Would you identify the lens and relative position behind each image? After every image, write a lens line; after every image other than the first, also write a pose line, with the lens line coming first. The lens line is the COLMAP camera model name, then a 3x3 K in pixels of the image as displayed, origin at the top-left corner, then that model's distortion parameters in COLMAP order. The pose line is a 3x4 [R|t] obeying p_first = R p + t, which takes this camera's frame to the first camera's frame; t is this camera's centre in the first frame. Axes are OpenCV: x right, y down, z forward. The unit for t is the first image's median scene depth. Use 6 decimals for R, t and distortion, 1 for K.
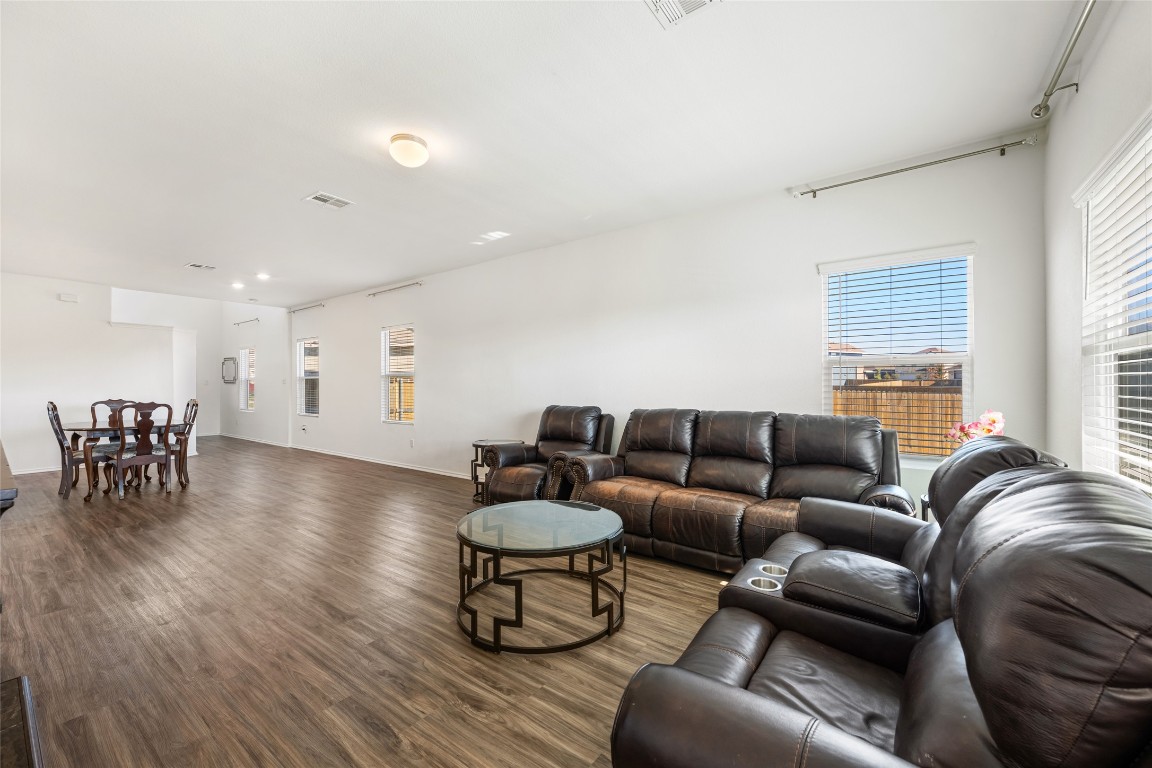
lens RADIAL K [[454.2, 0, 568.6], [0, 454.2, 385.4], [0, 0, 1]] dist [-0.001058, -0.000522]
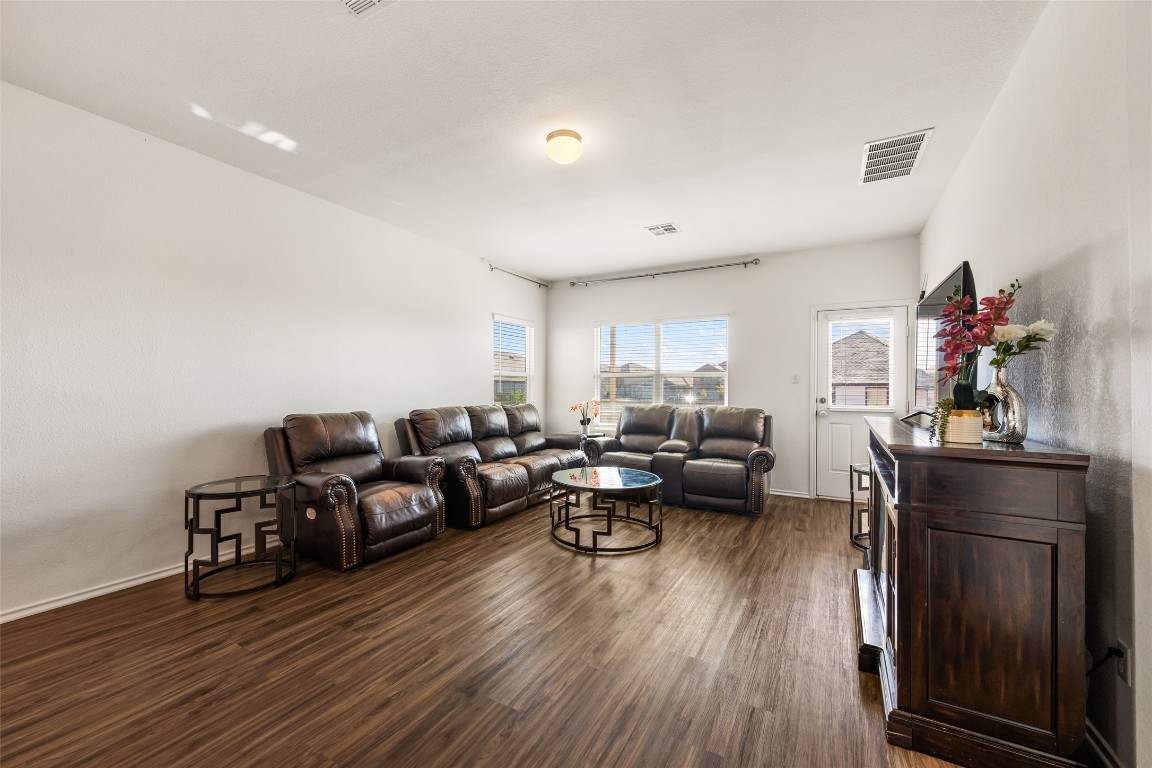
lens RADIAL K [[454.2, 0, 576.8], [0, 454.2, 385.6], [0, 0, 1]] dist [-0.001058, -0.000522]
pose [[-0.138475, 0.000321, 0.990366, -1.040069], [-0.007982, 0.999967, -0.001440, -0.005281], [-0.990334, -0.008105, -0.138468, 0.871990]]
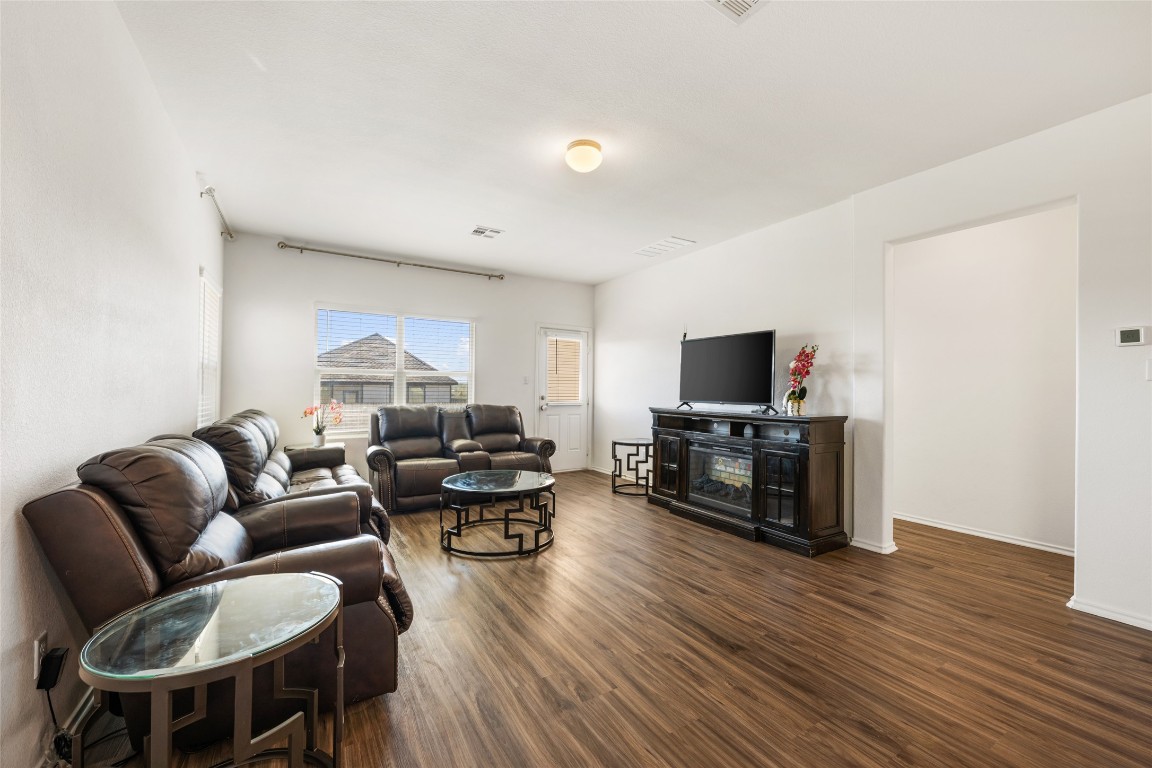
lens RADIAL K [[454.2, 0, 576.4], [0, 454.2, 386.0], [0, 0, 1]] dist [-0.001058, -0.000522]
pose [[-0.930382, -0.010172, 0.366449, -0.556790], [-0.013689, 0.999882, -0.007001, -0.002453], [-0.366335, -0.011530, -0.930412, 1.534744]]
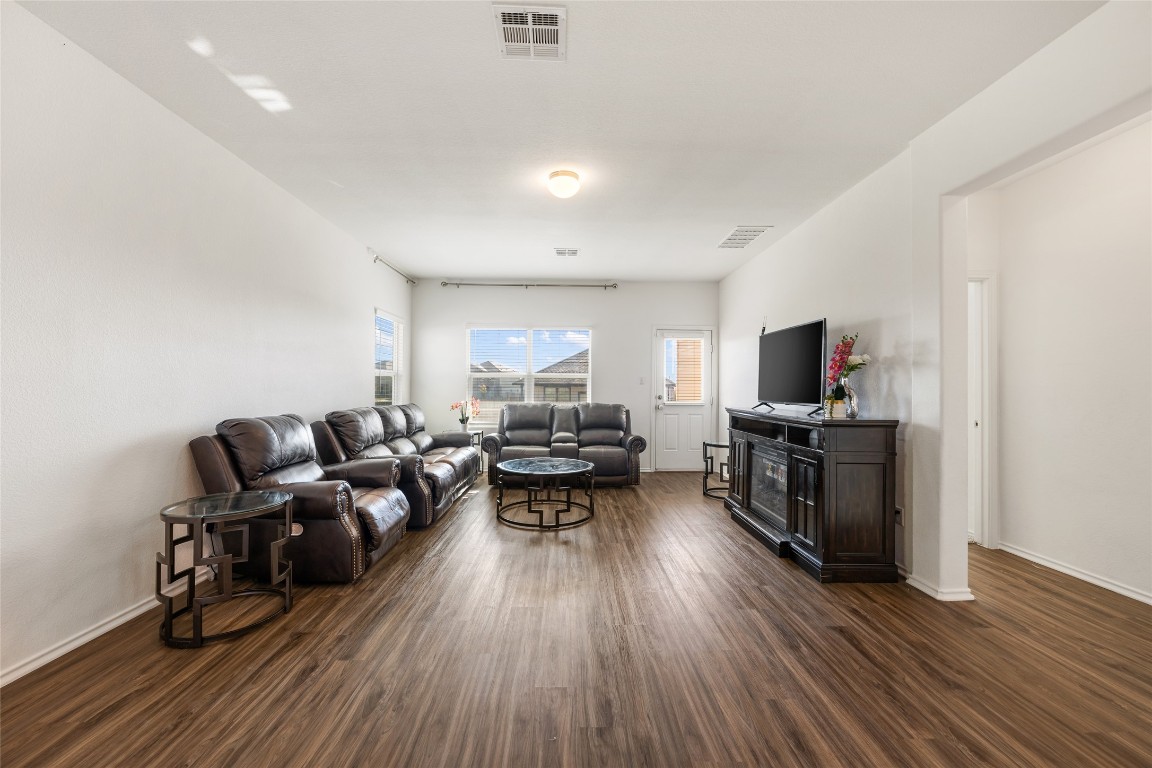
lens RADIAL K [[454.2, 0, 577.0], [0, 454.2, 388.6], [0, 0, 1]] dist [-0.001058, -0.000522]
pose [[-0.619999, -0.008223, 0.784560, -1.008032], [-0.010904, 0.999939, 0.001863, -0.002717], [-0.784527, -0.007400, -0.620051, 1.332171]]
